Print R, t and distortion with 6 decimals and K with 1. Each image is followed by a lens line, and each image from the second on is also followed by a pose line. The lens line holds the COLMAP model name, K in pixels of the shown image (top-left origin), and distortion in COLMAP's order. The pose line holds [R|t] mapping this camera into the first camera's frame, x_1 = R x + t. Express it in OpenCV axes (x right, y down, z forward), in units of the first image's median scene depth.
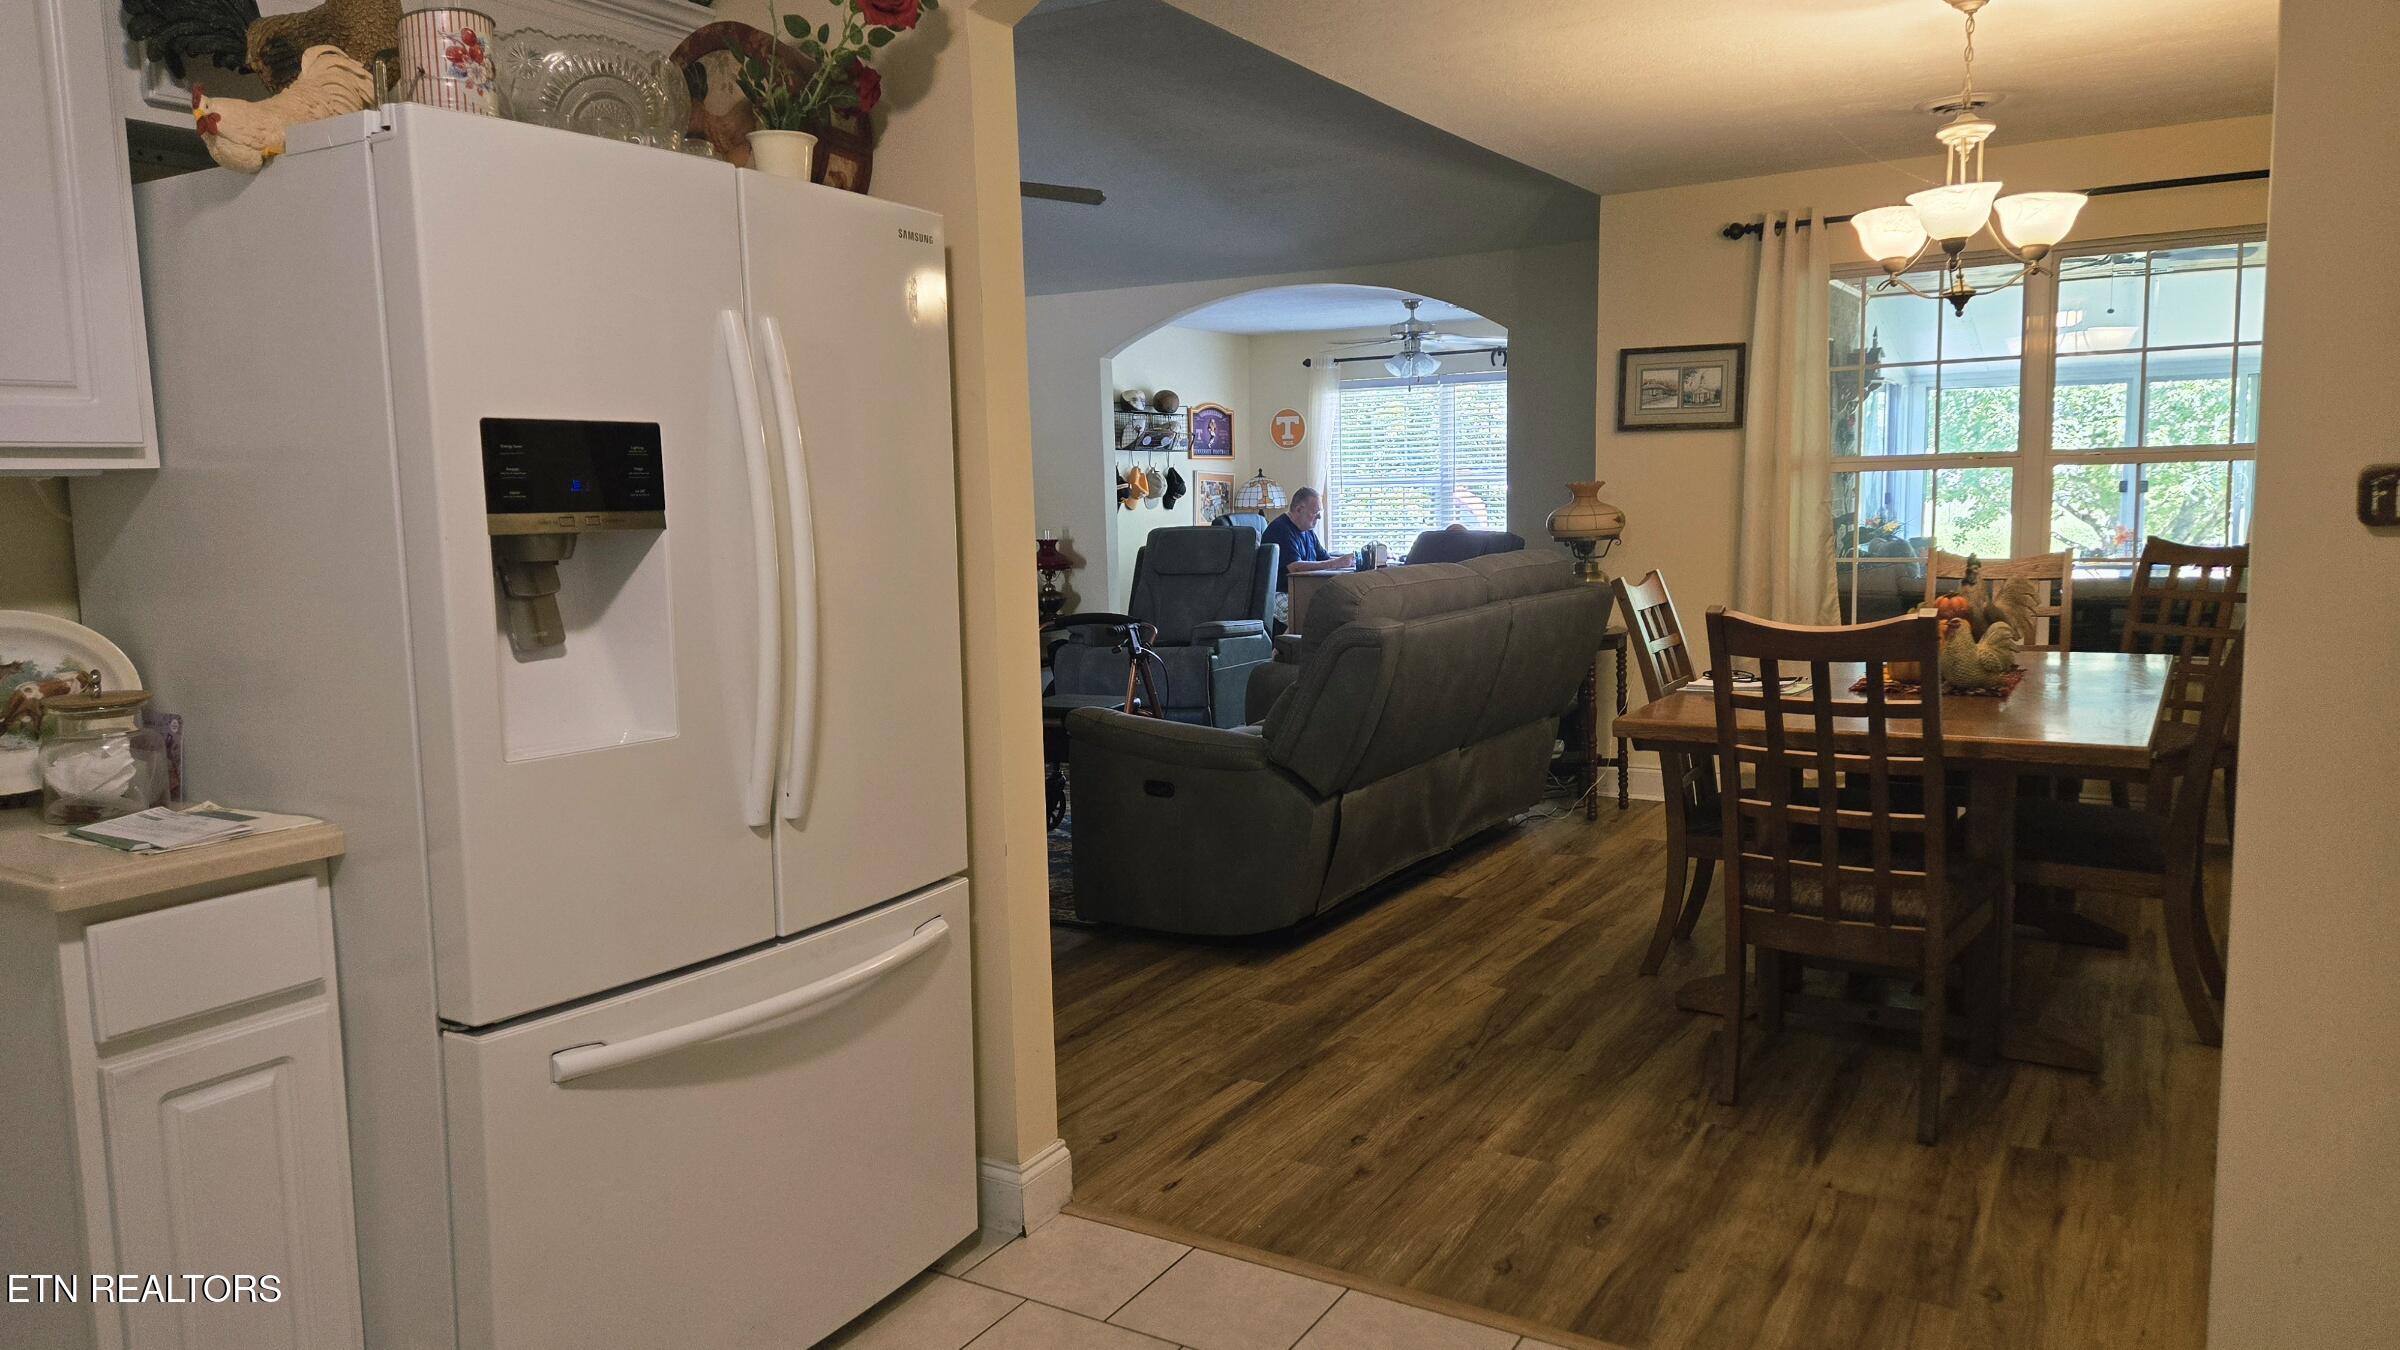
lens RADIAL K [[1591.3, 0, 1207.8], [0, 1591.3, 664.4], [0, 0, 1]] dist [0.063735, -0.052045]
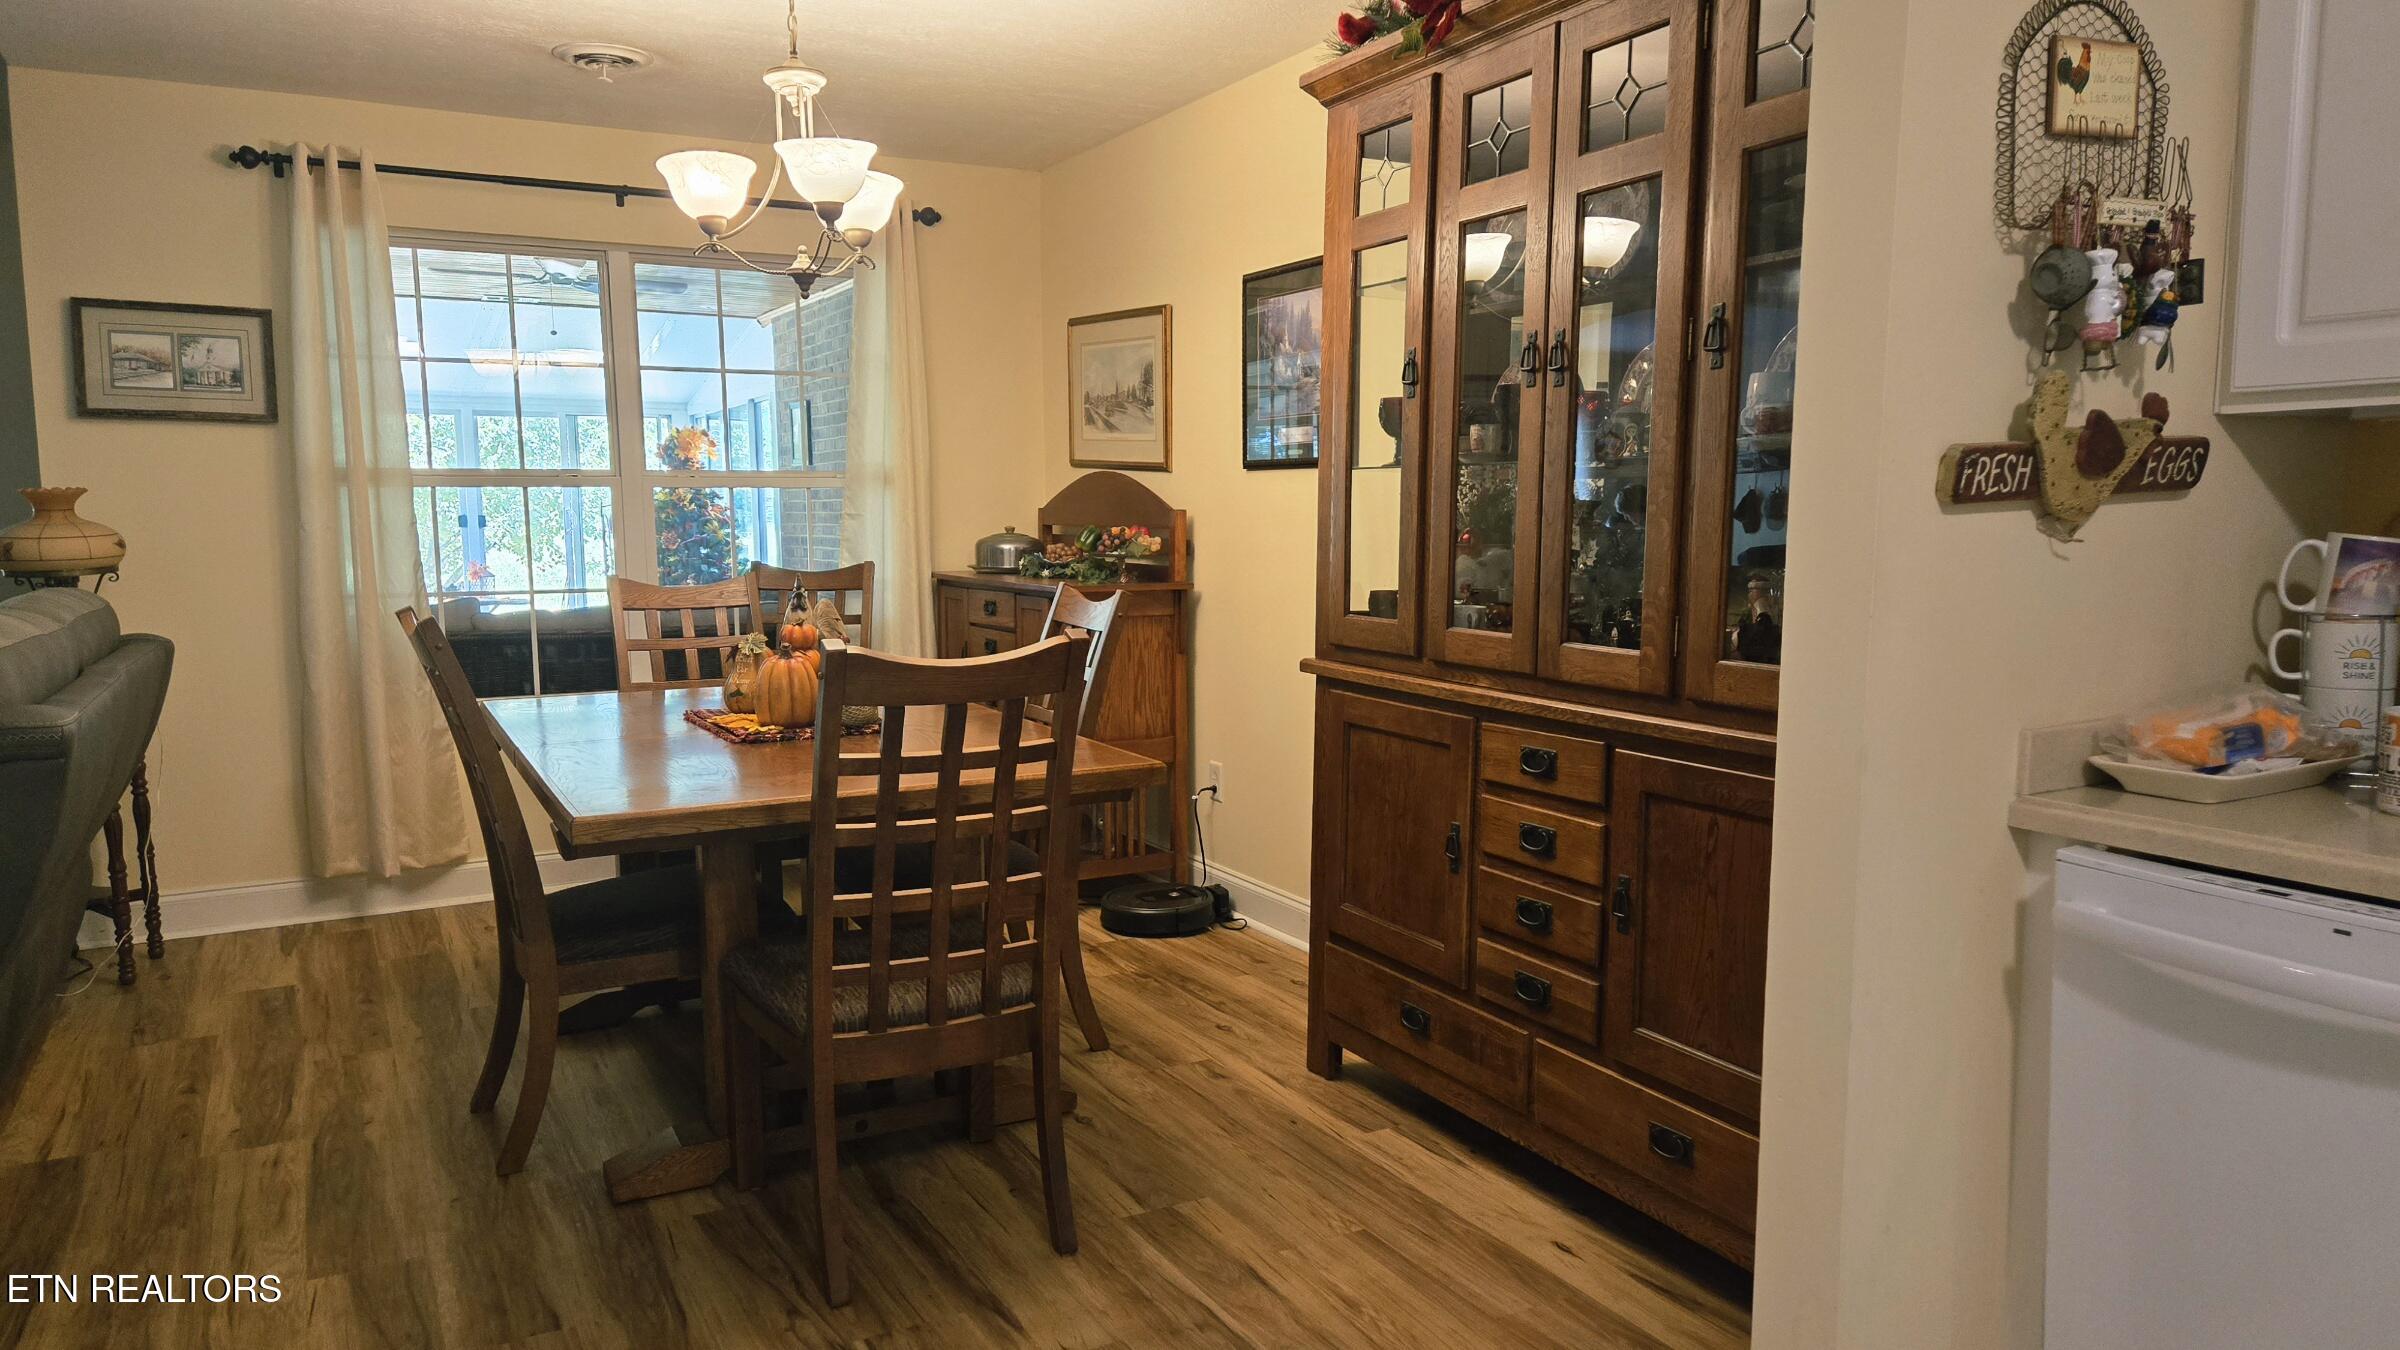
lens RADIAL K [[1591.3, 0, 1197.1], [0, 1591.3, 697.7], [0, 0, 1]] dist [0.063735, -0.052045]
pose [[0.503603, -0.082628, 0.859975, -0.152795], [0.088207, 0.995132, 0.043960, -0.018795], [-0.859421, 0.053718, 0.508439, 0.329476]]
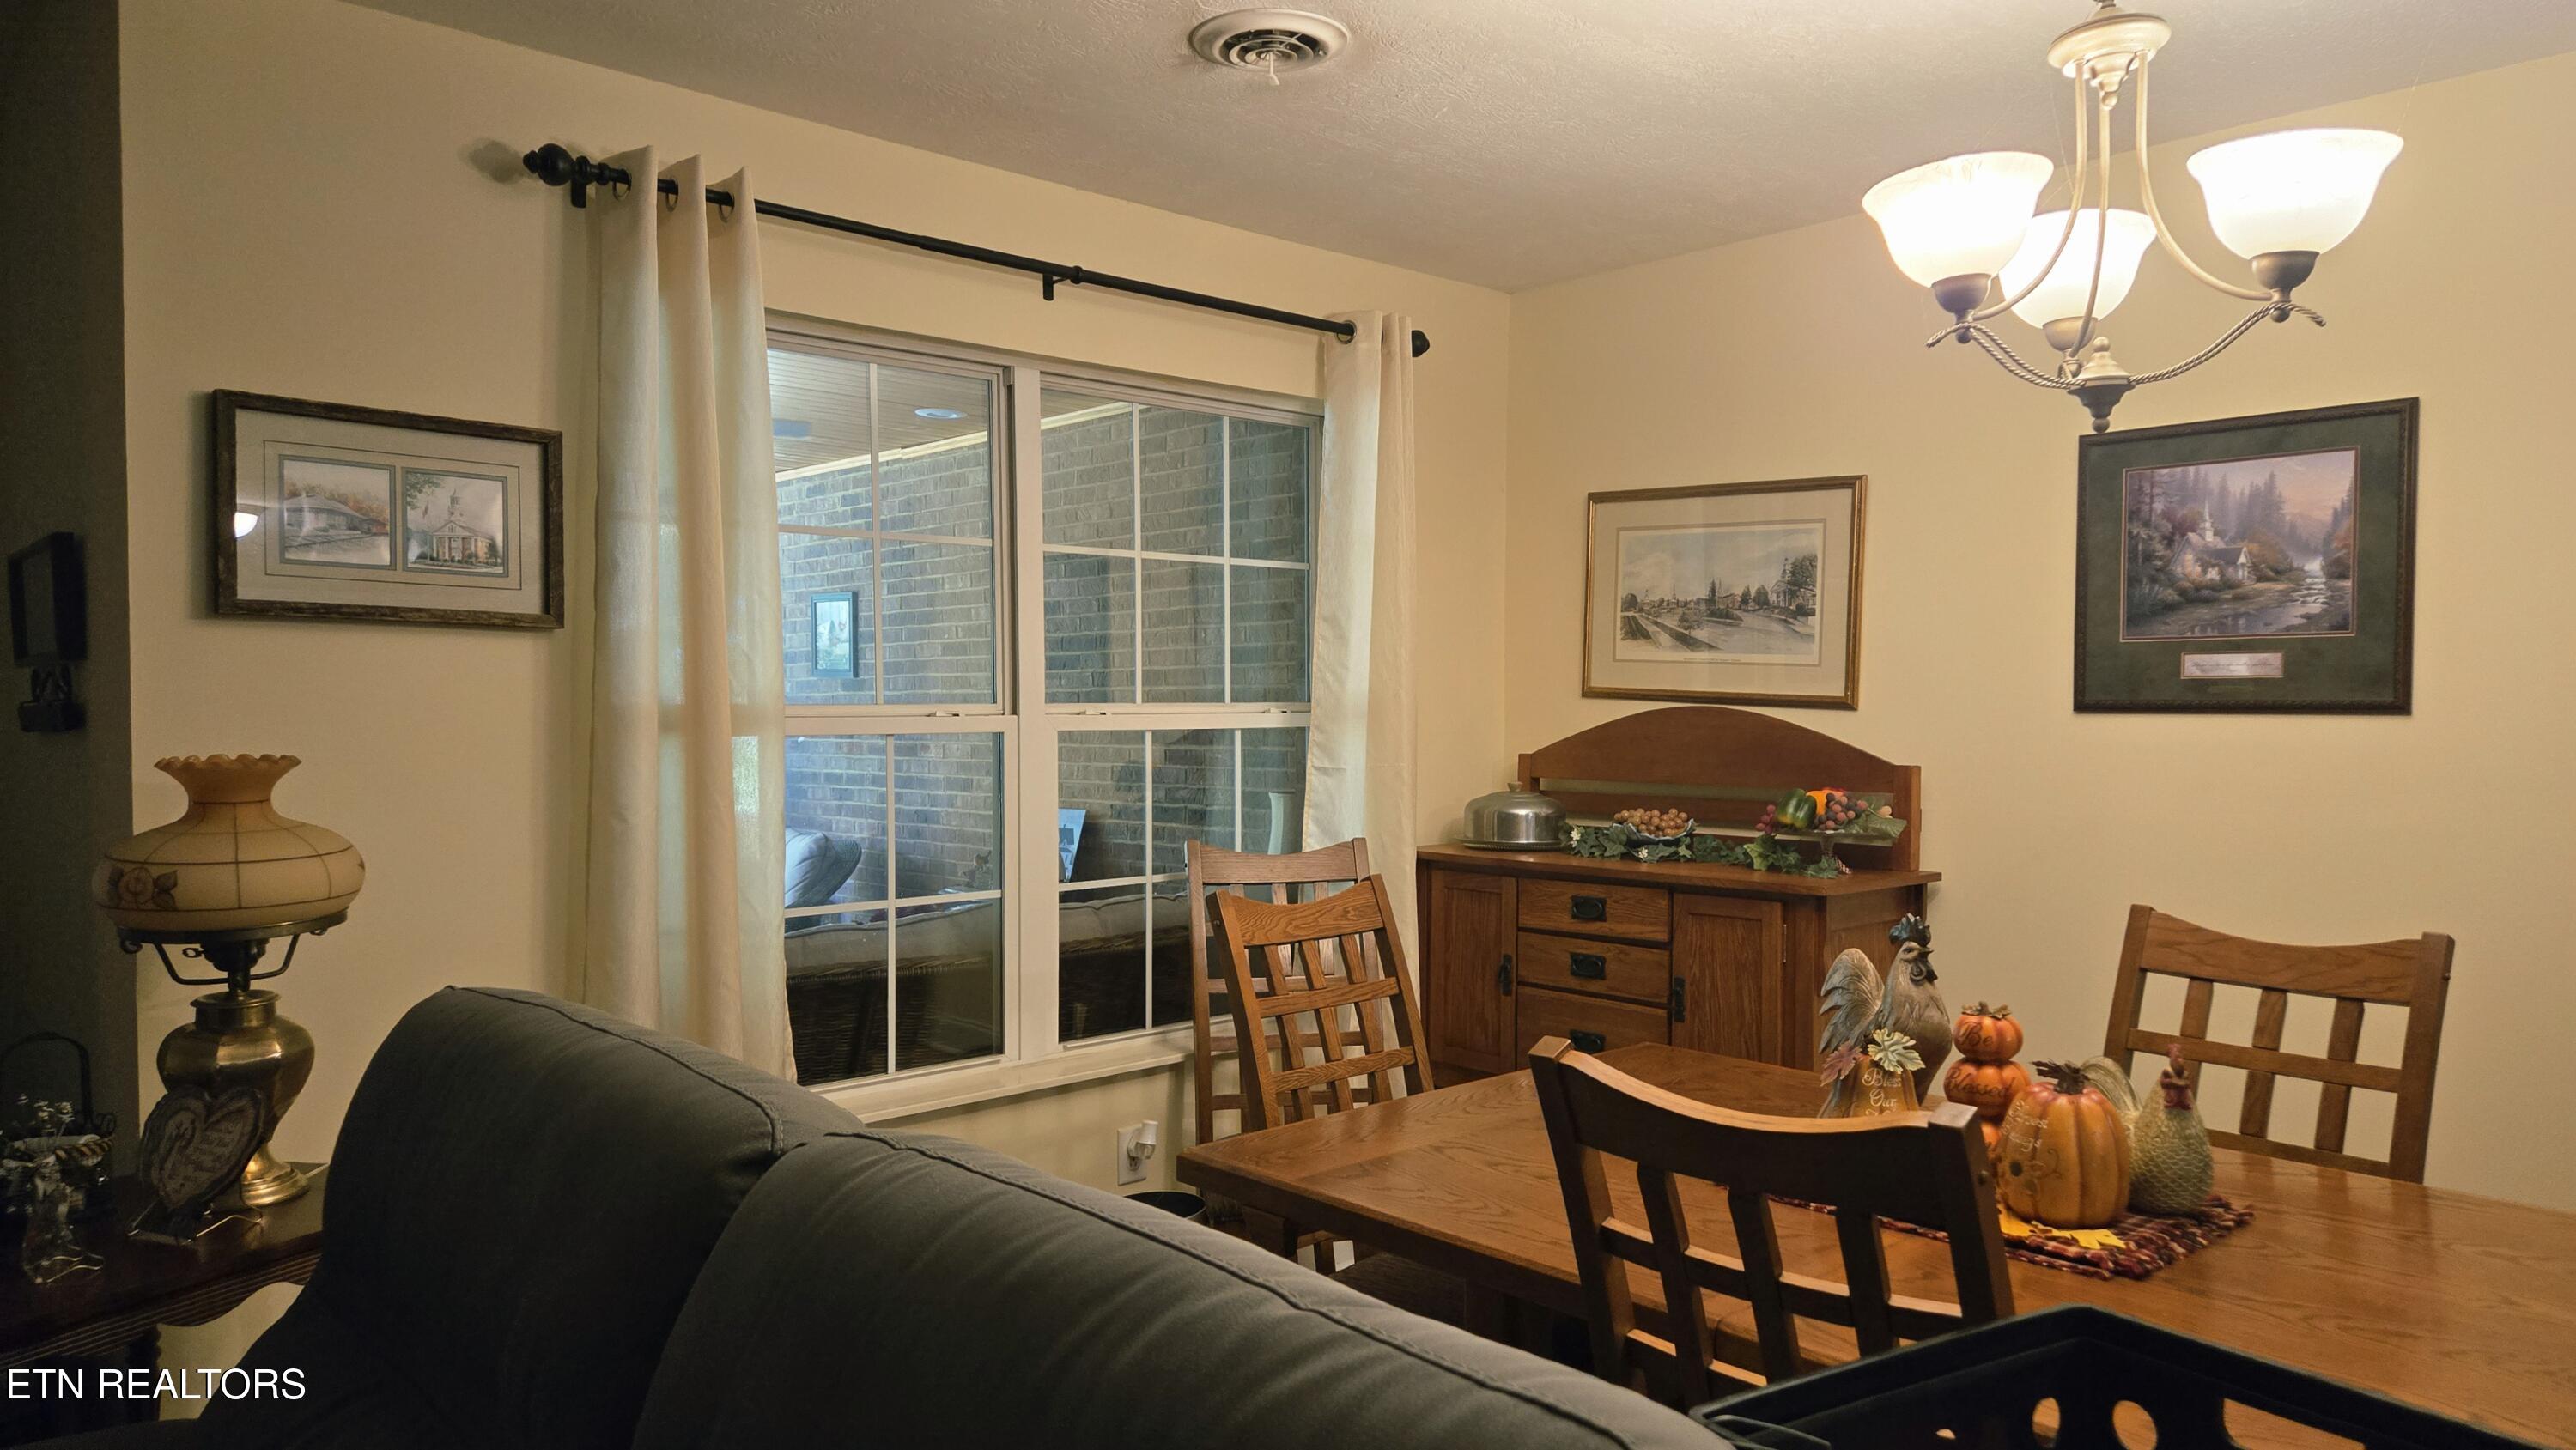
lens RADIAL K [[1707.8, 0, 1291.6], [0, 1707.8, 709.0], [0, 0, 1]] dist [0.063735, -0.052045]
pose [[0.267962, 0.020591, 0.963209, -0.072491], [0.101571, 0.993596, -0.049498, -0.112417], [-0.958060, 0.111098, 0.264155, 0.926557]]
